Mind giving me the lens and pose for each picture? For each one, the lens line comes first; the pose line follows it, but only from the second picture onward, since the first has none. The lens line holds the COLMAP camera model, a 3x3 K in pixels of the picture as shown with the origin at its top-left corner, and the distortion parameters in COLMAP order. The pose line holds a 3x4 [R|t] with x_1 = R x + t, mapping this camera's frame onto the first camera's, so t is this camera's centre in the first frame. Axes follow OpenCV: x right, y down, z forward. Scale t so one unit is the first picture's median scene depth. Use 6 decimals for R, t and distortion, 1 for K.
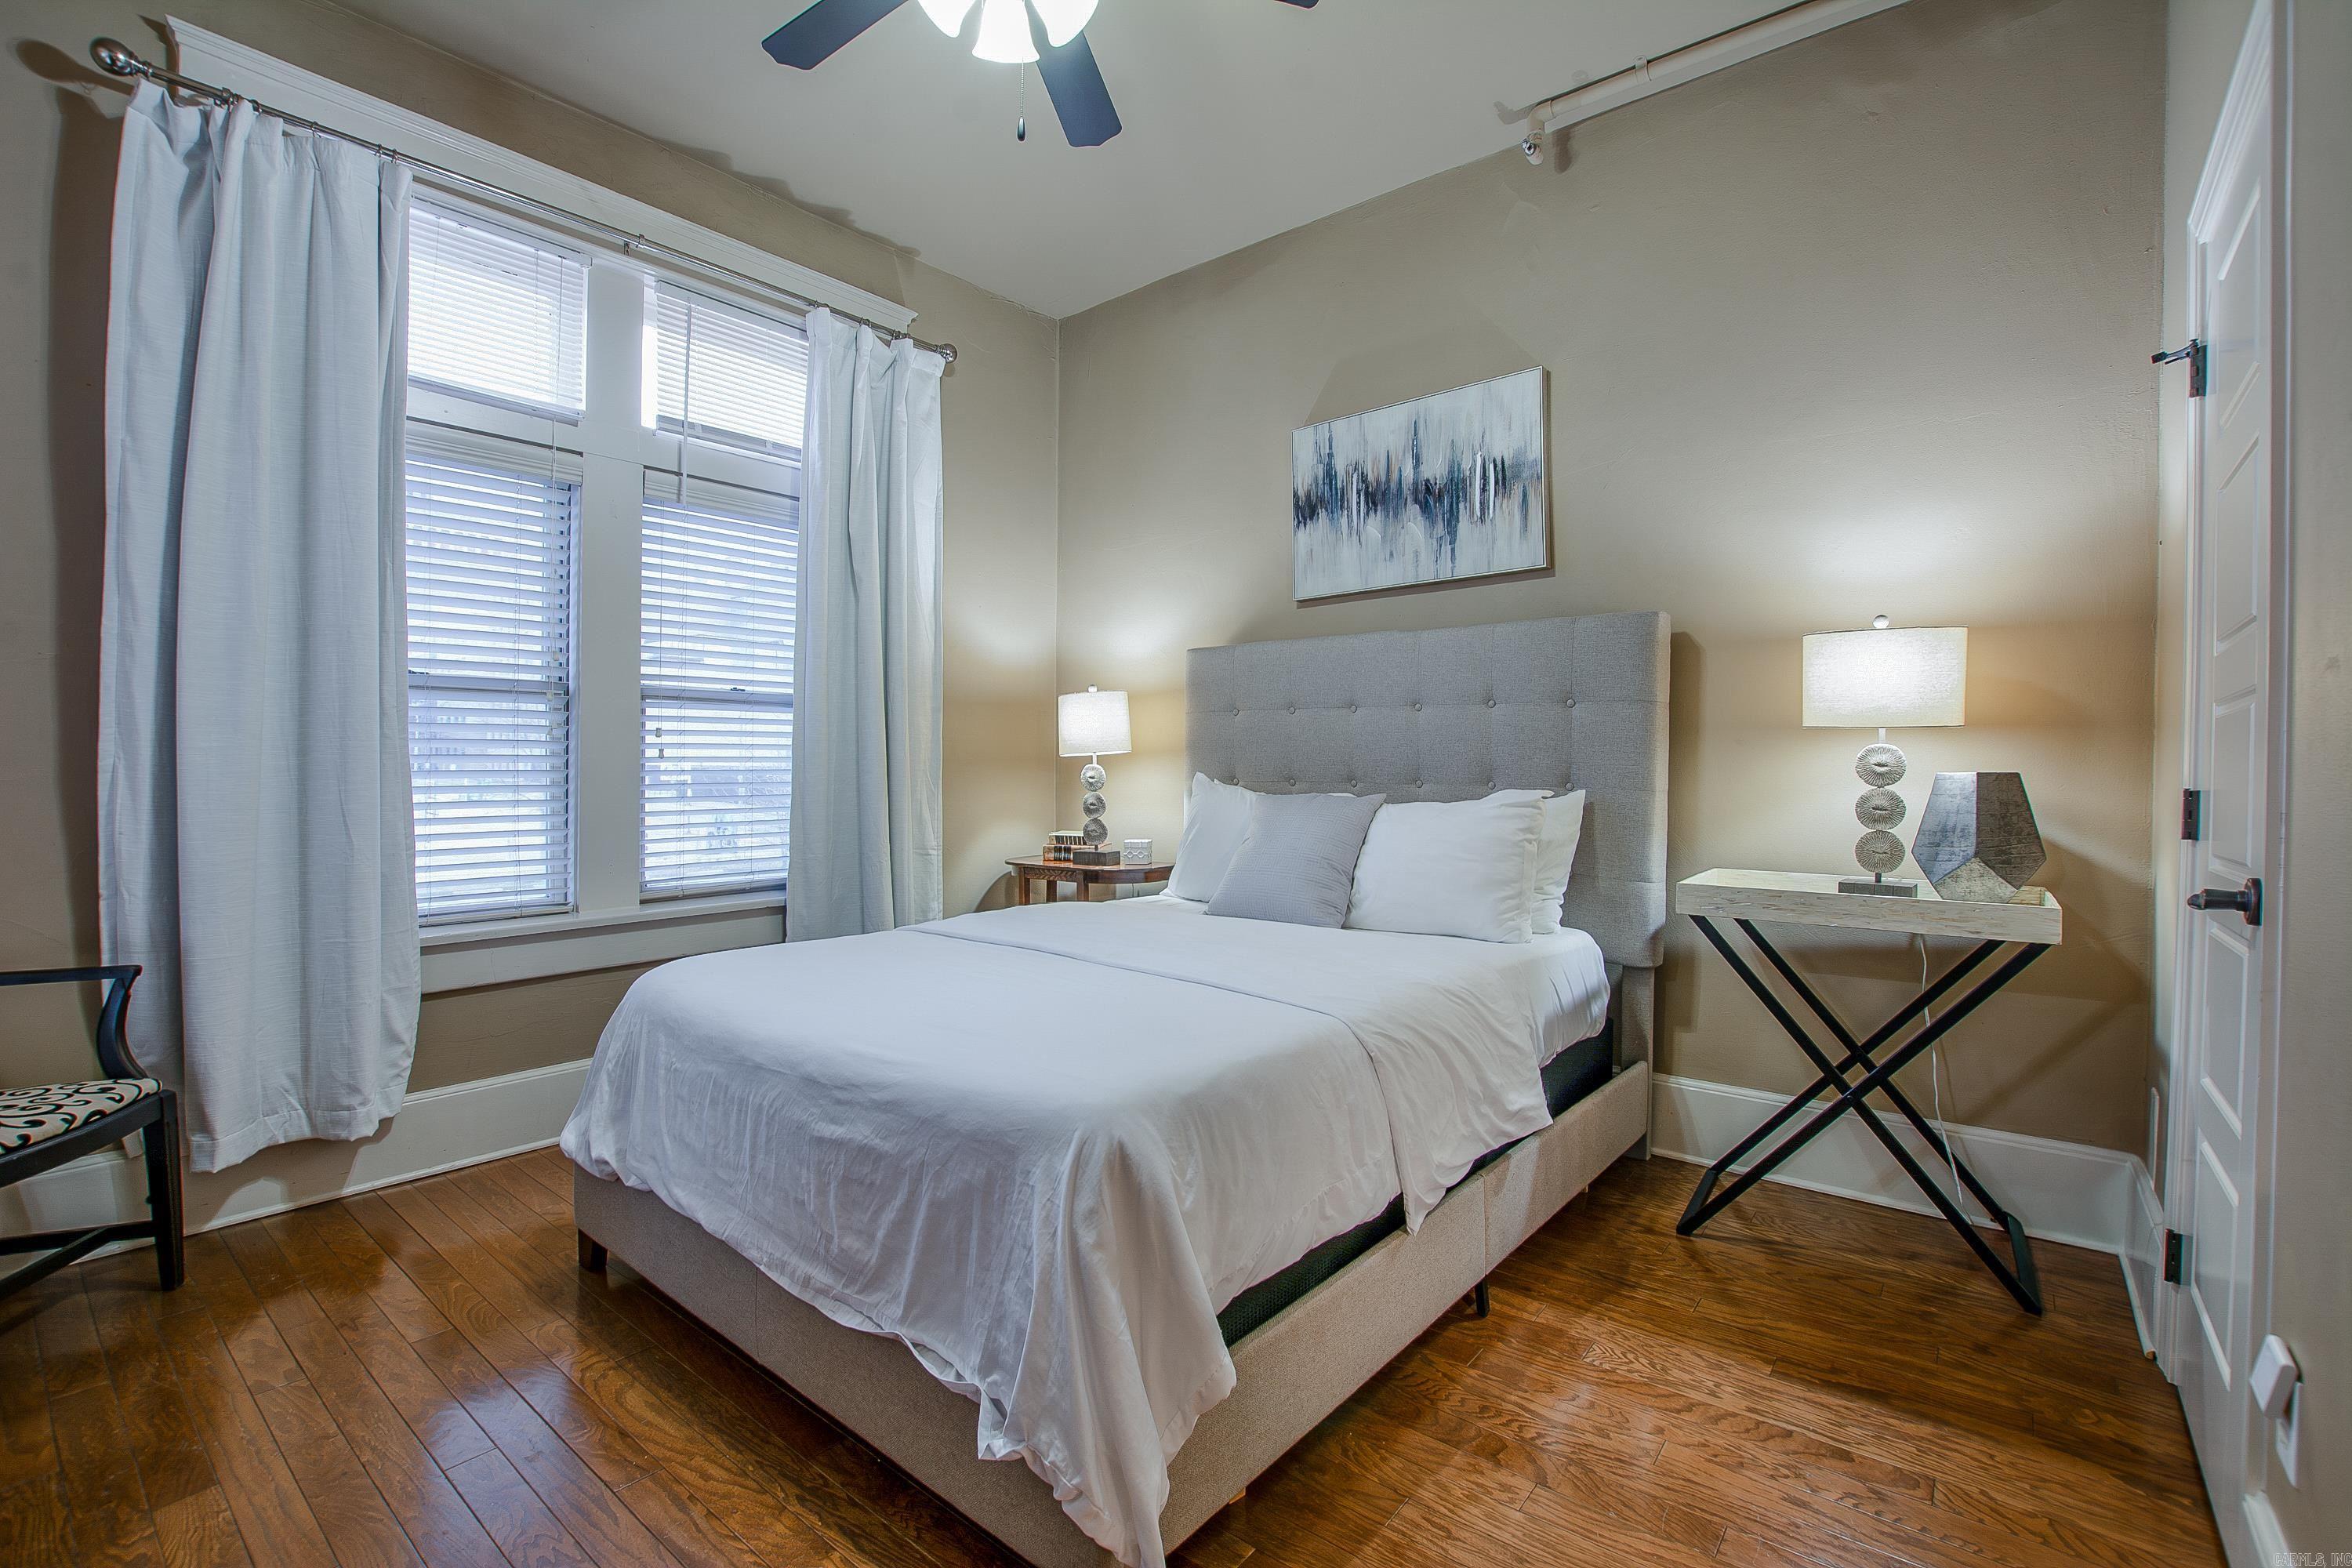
lens RADIAL K [[1036.7, 0, 1178.4], [0, 1036.7, 778.0], [0, 0, 1]] dist [-0.029935, 0.001926]
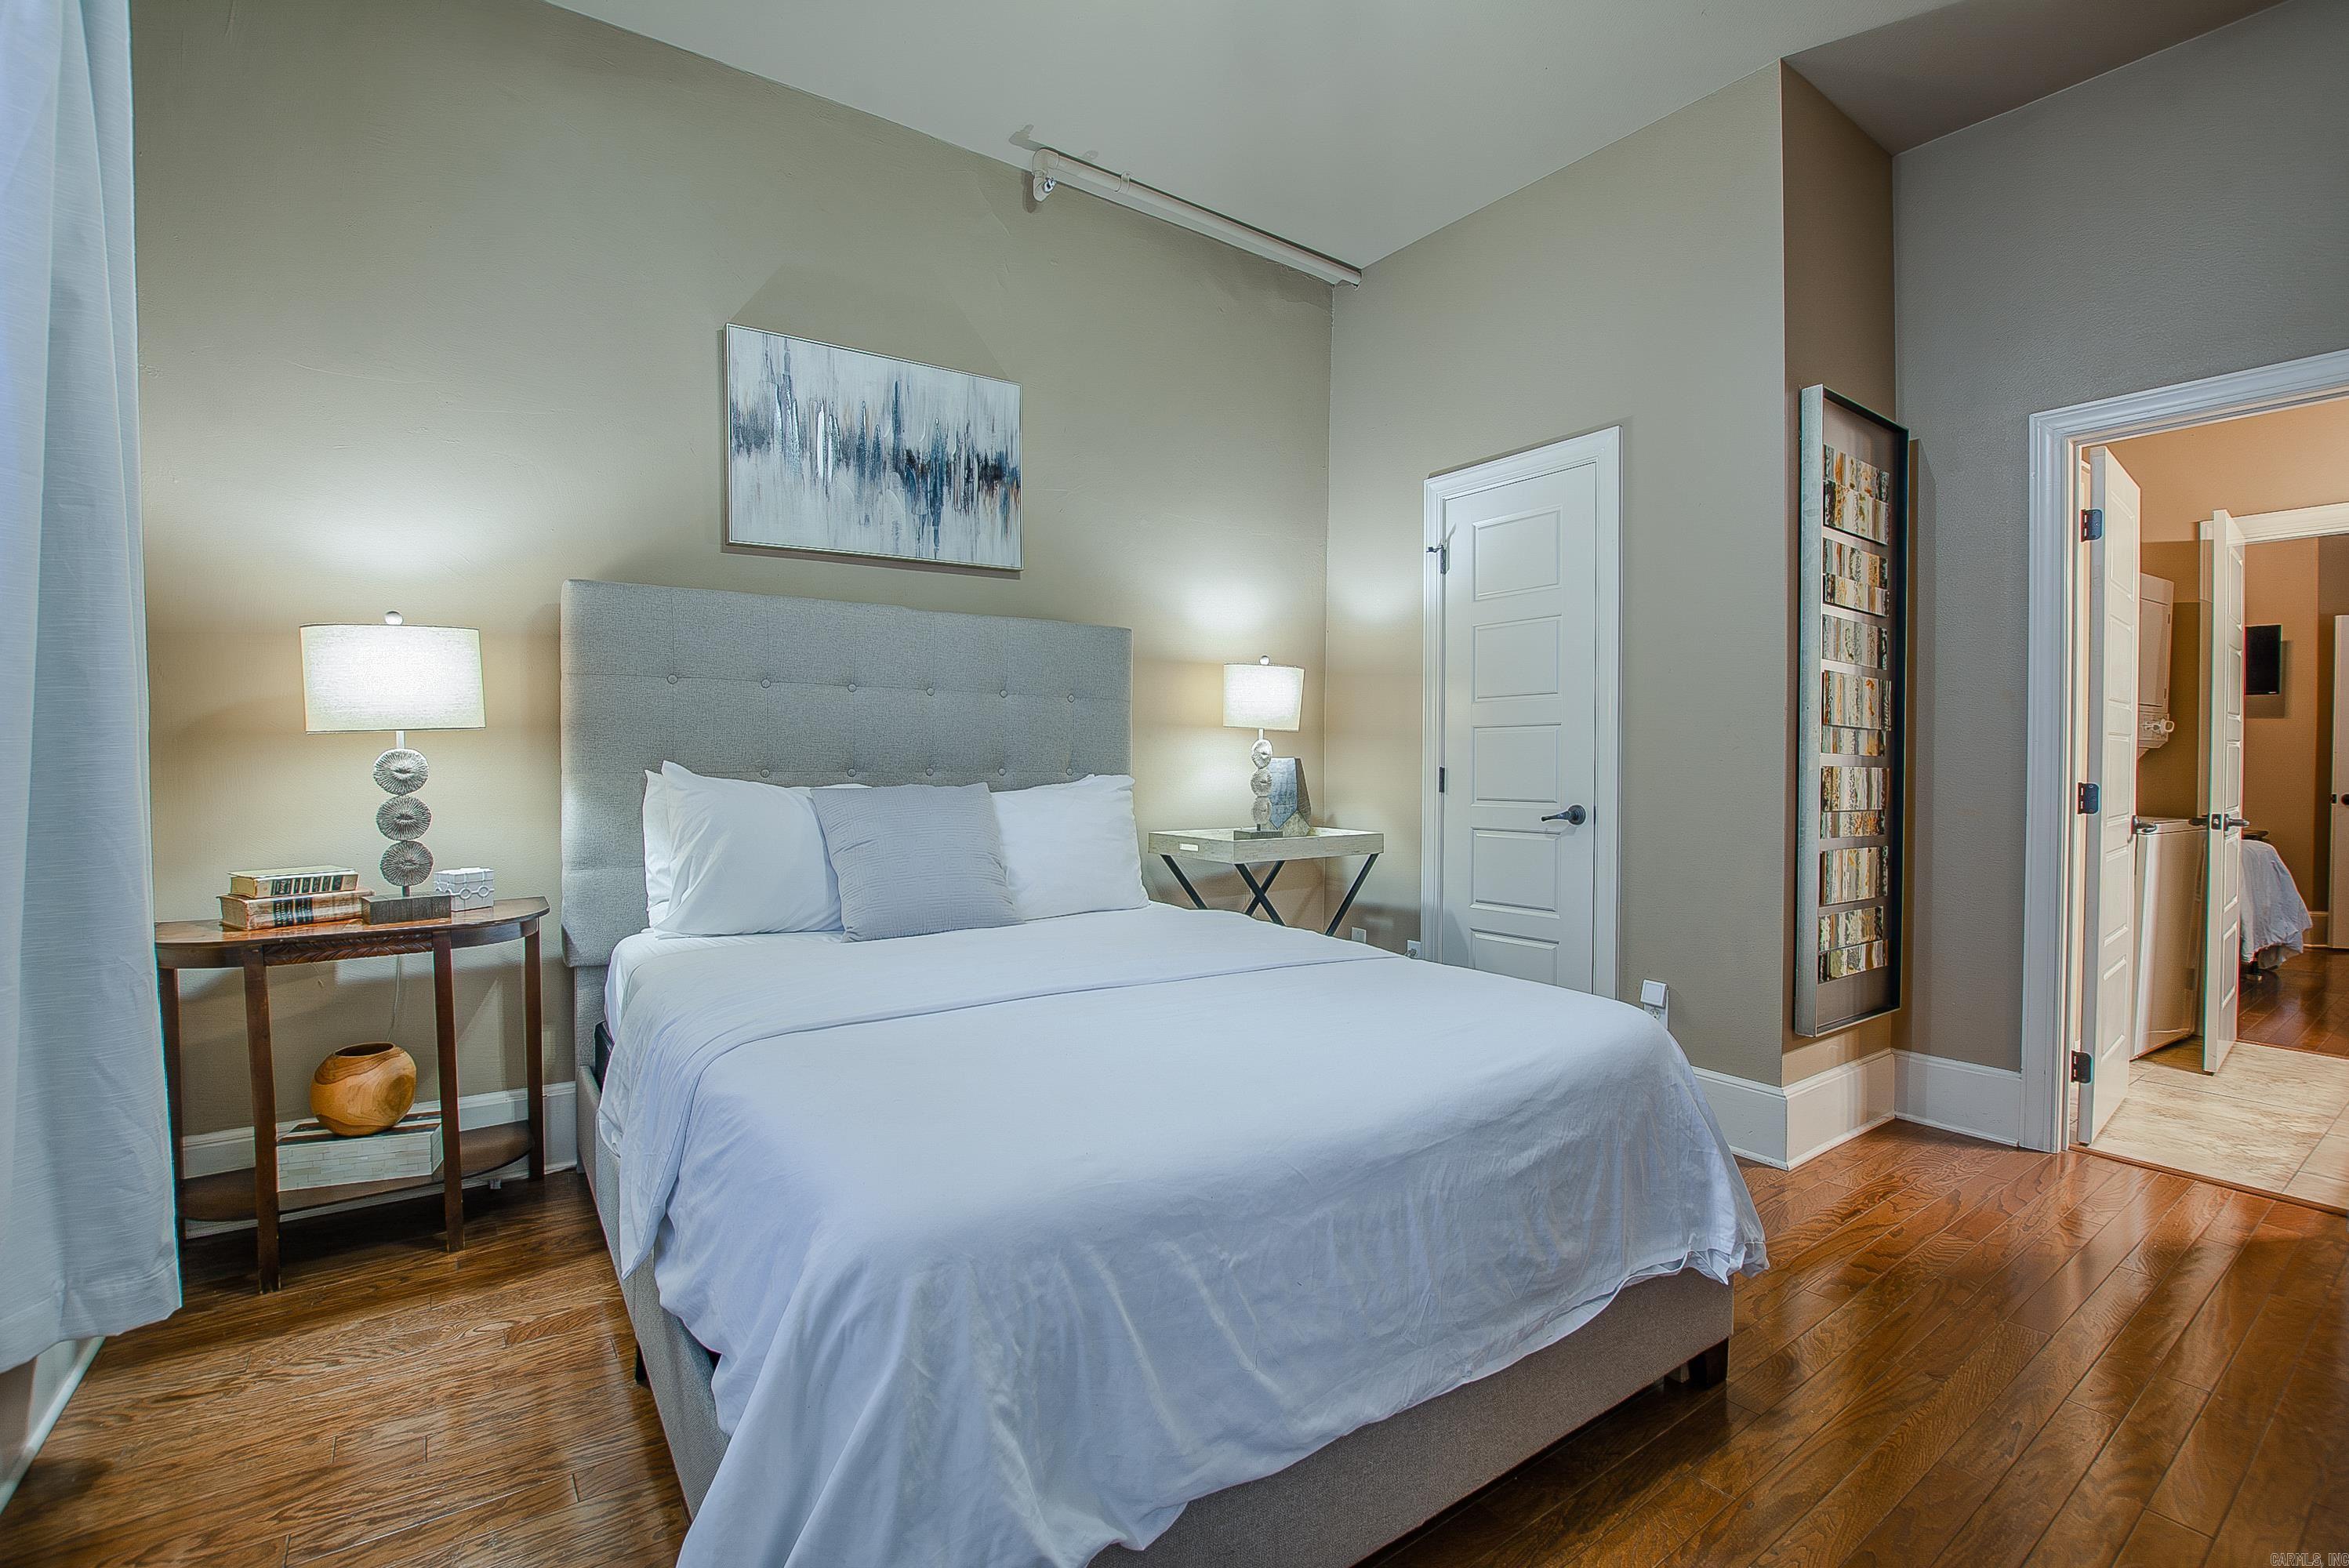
lens RADIAL K [[1035.4, 0, 1183.5], [0, 1035.4, 787.7], [0, 0, 1]] dist [-0.029935, 0.001926]
pose [[0.272586, -0.016432, 0.961991, -0.596320], [0.014525, 0.999810, 0.012962, 0.010143], [-0.962022, 0.010440, 0.272773, 0.504241]]
